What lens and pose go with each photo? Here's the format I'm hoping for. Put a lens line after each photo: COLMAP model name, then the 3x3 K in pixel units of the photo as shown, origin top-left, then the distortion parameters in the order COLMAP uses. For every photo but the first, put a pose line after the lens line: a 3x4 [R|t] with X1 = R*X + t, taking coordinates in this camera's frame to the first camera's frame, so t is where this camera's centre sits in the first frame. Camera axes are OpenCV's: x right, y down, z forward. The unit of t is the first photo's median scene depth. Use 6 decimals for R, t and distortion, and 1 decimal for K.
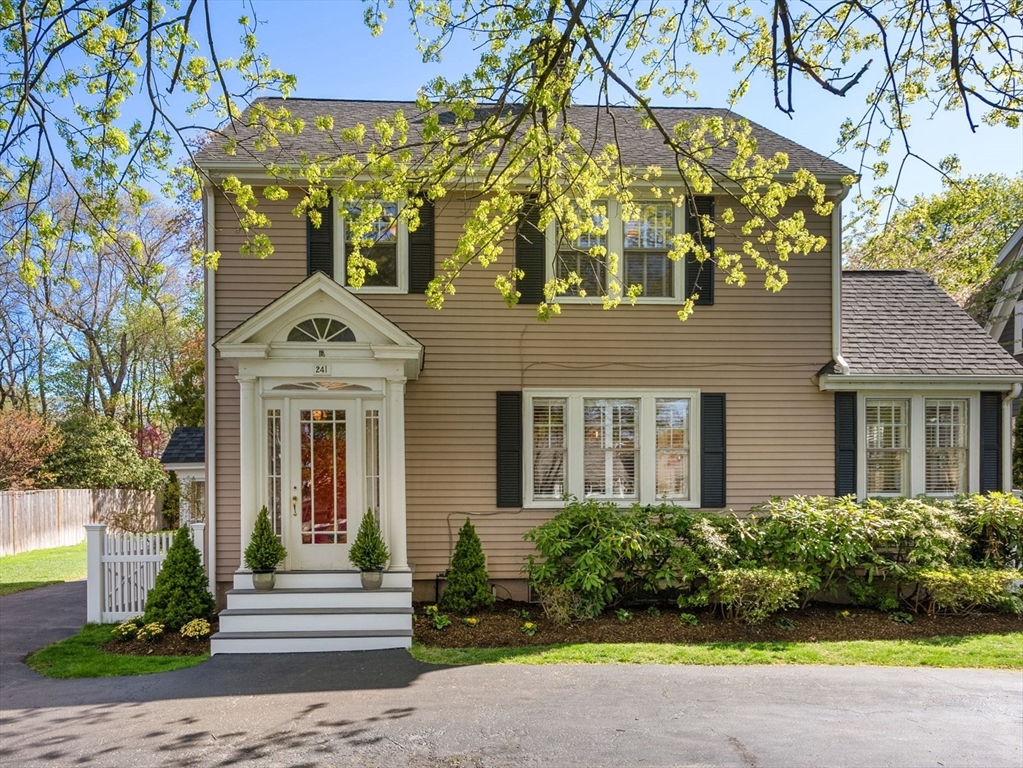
lens RADIAL K [[683.7, 0, 511.6], [0, 683.7, 418.4], [0, 0, 1]] dist [-0.001164, -0.000247]
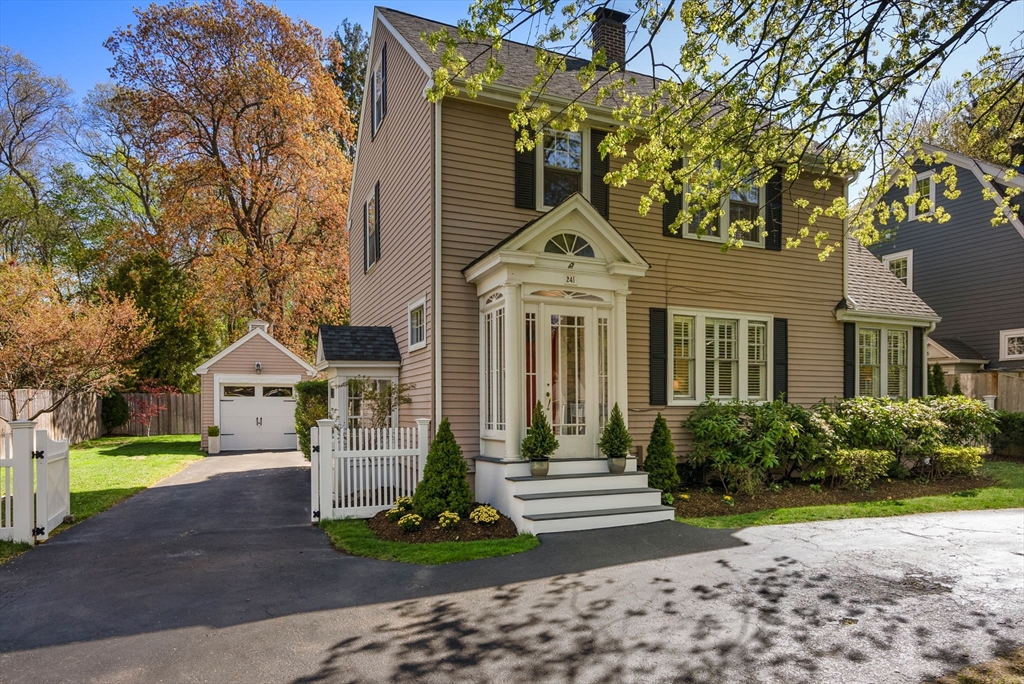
lens RADIAL K [[627.7, 0, 512.0], [0, 627.7, 342.0], [0, 0, 1]] dist [-0.006668, -0.001383]
pose [[0.938388, 0.037985, 0.343489, -0.714623], [-0.040731, 0.999170, 0.000780, 0.033517], [-0.343175, -0.014722, 0.939156, 0.065796]]
